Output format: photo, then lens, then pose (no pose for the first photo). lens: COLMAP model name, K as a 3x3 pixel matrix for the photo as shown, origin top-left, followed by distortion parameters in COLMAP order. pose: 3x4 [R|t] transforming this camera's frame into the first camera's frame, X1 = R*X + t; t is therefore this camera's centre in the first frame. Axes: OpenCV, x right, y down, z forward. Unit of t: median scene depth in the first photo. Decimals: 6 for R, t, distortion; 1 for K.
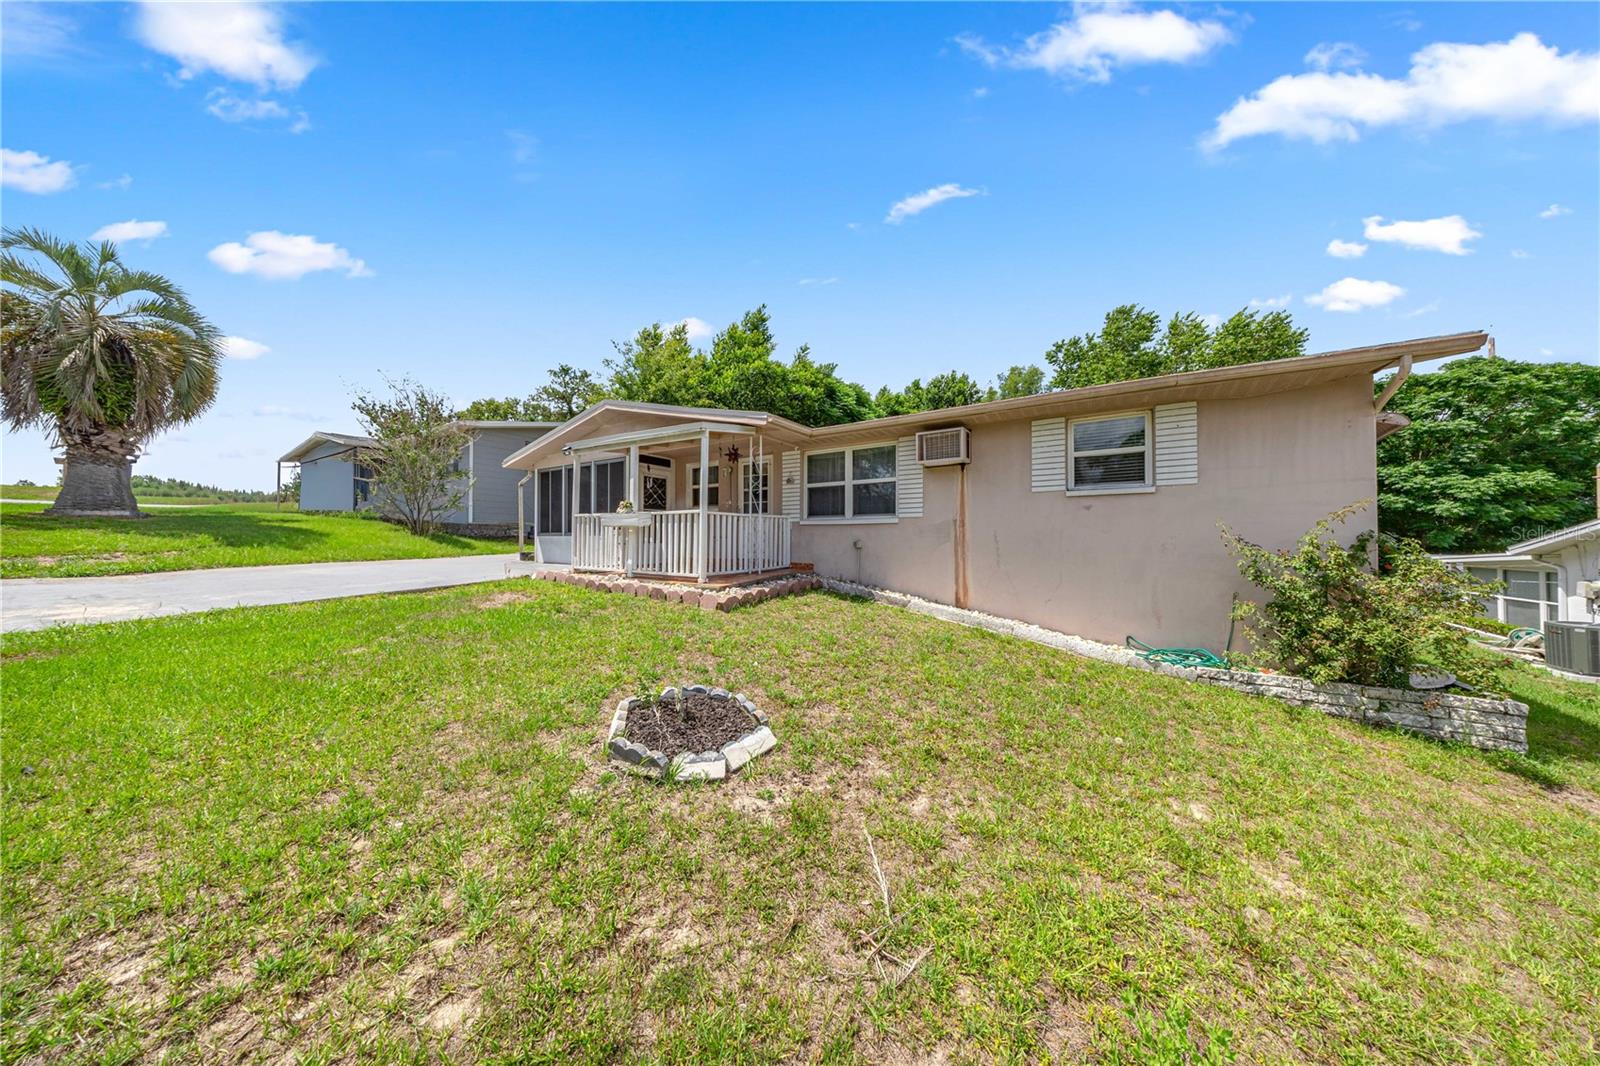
lens RADIAL K [[470.5, 0, 800.0], [0, 470.5, 533.0], [0, 0, 1]] dist [0.000635, 0.000044]
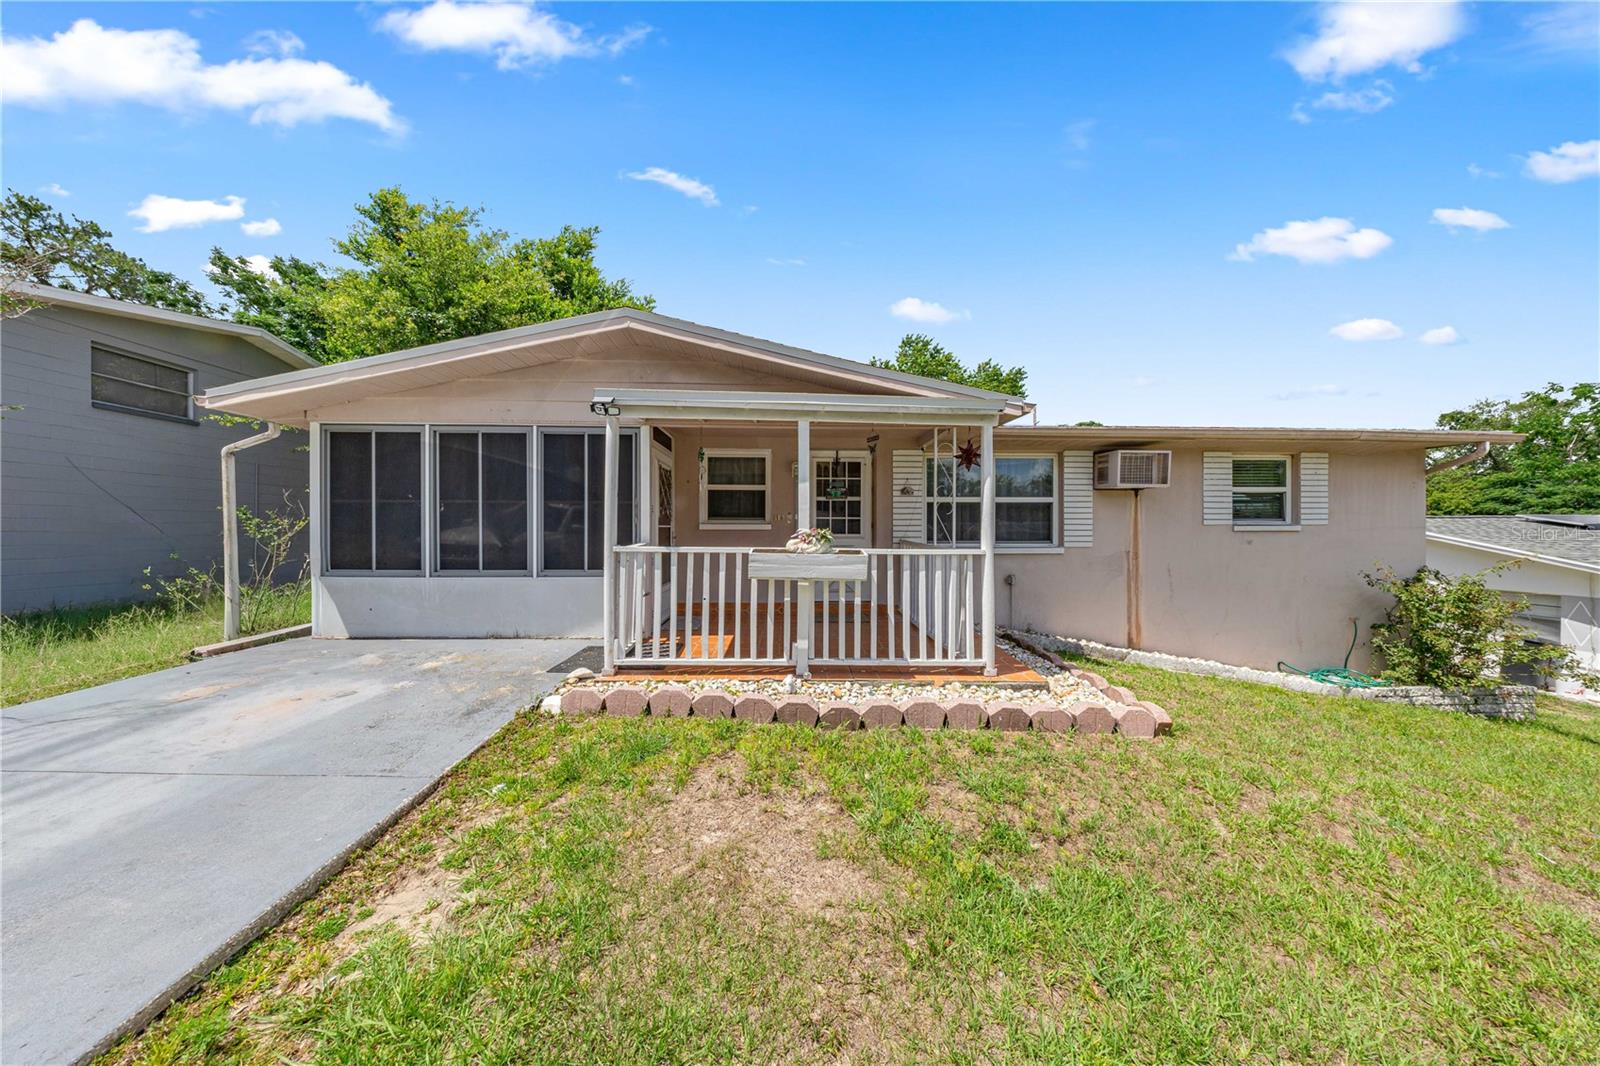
lens RADIAL K [[470.5, 0, 800.0], [0, 470.5, 533.0], [0, 0, 1]] dist [0.000635, 0.000044]
pose [[0.818259, -0.000971, 0.574849, -0.695721], [-0.009816, 0.999829, 0.015662, -0.071101], [-0.574766, -0.018458, 0.818110, 0.630696]]
